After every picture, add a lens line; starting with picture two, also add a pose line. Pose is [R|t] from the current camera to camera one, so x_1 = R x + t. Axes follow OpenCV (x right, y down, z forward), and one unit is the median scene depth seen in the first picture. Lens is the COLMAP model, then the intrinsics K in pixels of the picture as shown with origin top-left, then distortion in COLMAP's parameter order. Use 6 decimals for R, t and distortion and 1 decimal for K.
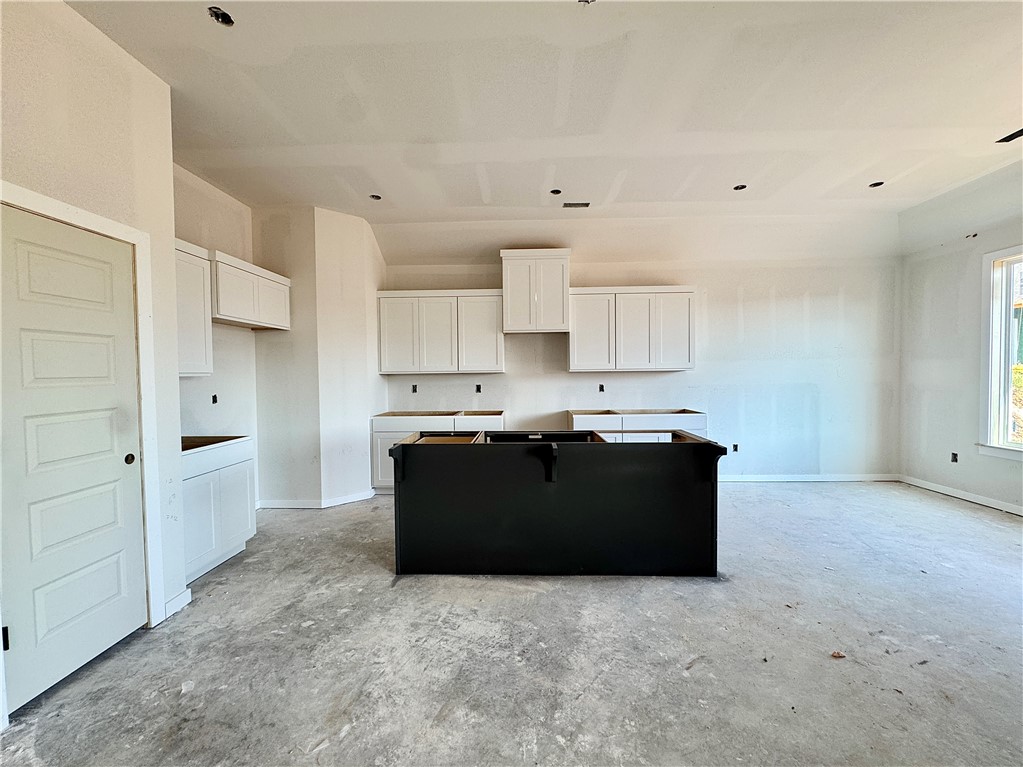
lens RADIAL K [[412.3, 0, 518.7], [0, 412.3, 383.8], [0, 0, 1]] dist [-0.000030, 0.000254]
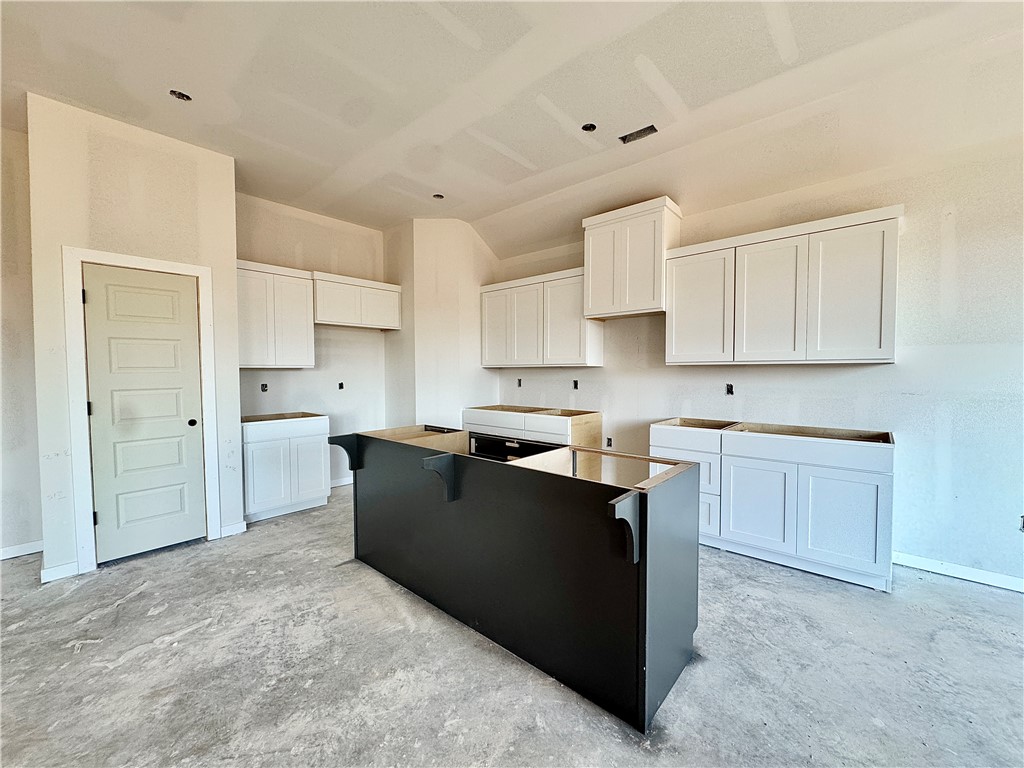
lens RADIAL K [[412.7, 0, 513.9], [0, 412.7, 383.5], [0, 0, 1]] dist [-0.000030, 0.000254]
pose [[0.767214, 0.028438, -0.640761, 0.594039], [-0.021107, 0.999595, 0.019090, -0.007663], [0.641044, -0.001121, 0.767503, 0.401686]]
